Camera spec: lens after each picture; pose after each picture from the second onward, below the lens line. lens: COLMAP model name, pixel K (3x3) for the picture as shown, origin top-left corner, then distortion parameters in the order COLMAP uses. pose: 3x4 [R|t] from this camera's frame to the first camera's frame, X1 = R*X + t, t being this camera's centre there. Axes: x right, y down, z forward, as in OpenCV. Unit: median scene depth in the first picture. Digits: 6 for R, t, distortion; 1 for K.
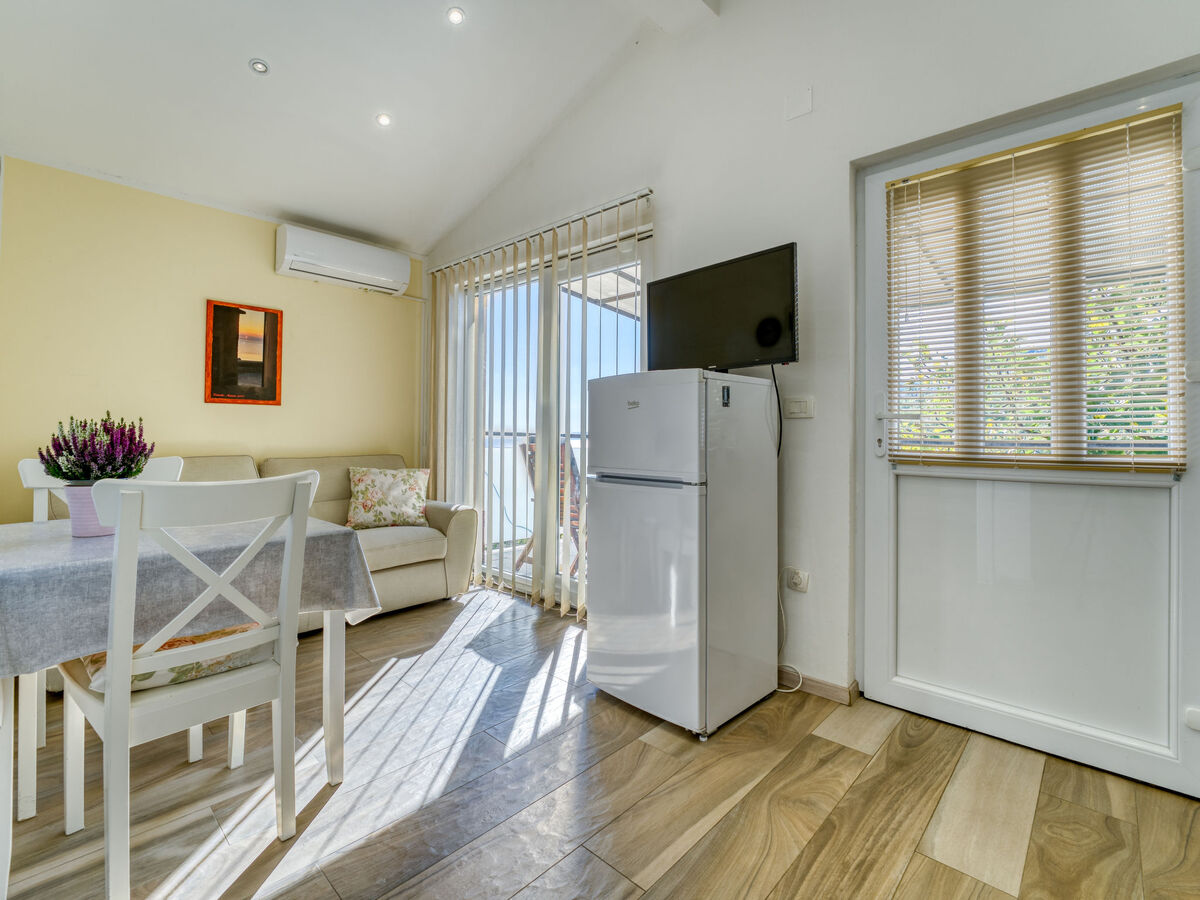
lens RADIAL K [[546.4, 0, 587.7], [0, 546.4, 430.7], [0, 0, 1]] dist [-0.011776, -0.000090]
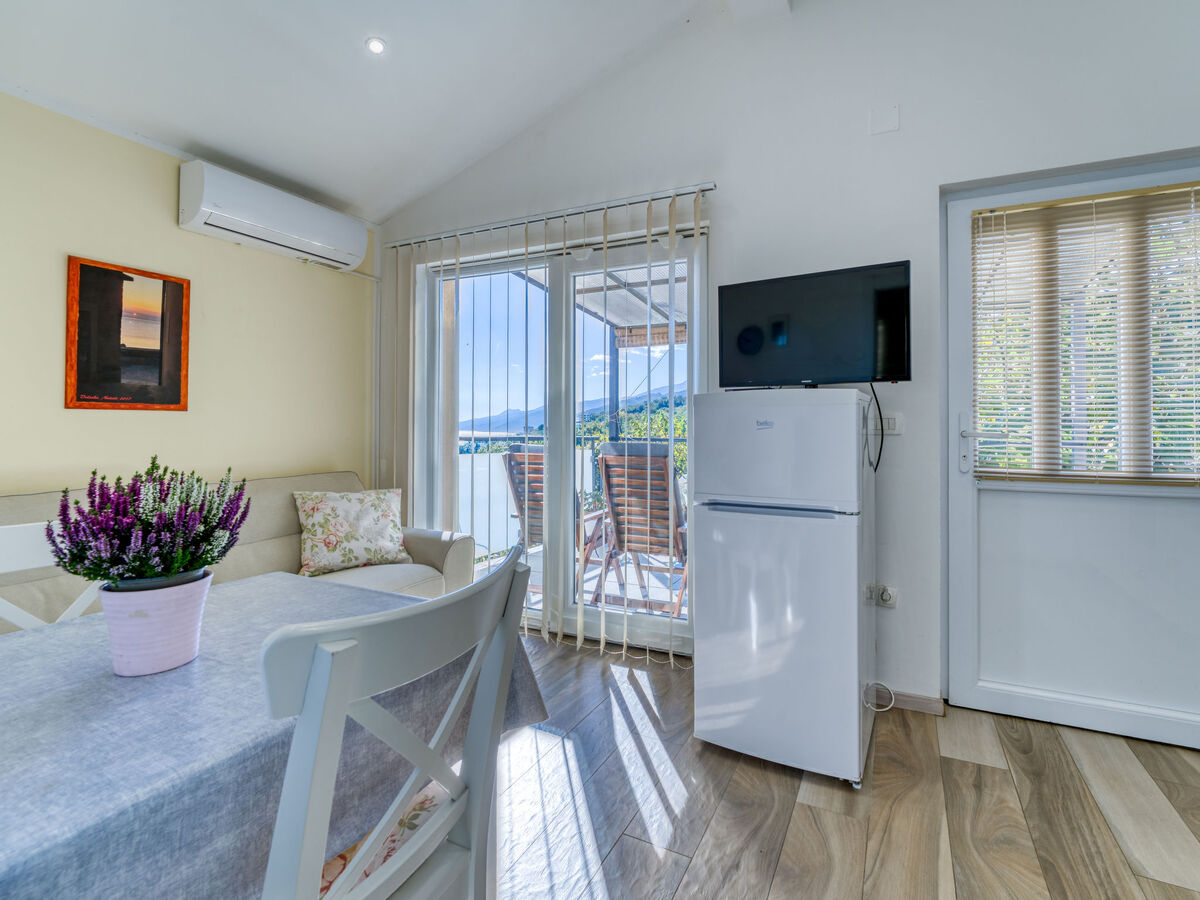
lens RADIAL K [[546.4, 0, 652.3], [0, 546.4, 425.1], [0, 0, 1]] dist [-0.011776, -0.000090]
pose [[0.946392, -0.004589, 0.322986, -0.344335], [0.003331, 0.999985, 0.004445, -0.047099], [-0.323002, -0.003131, 0.946393, 0.195475]]
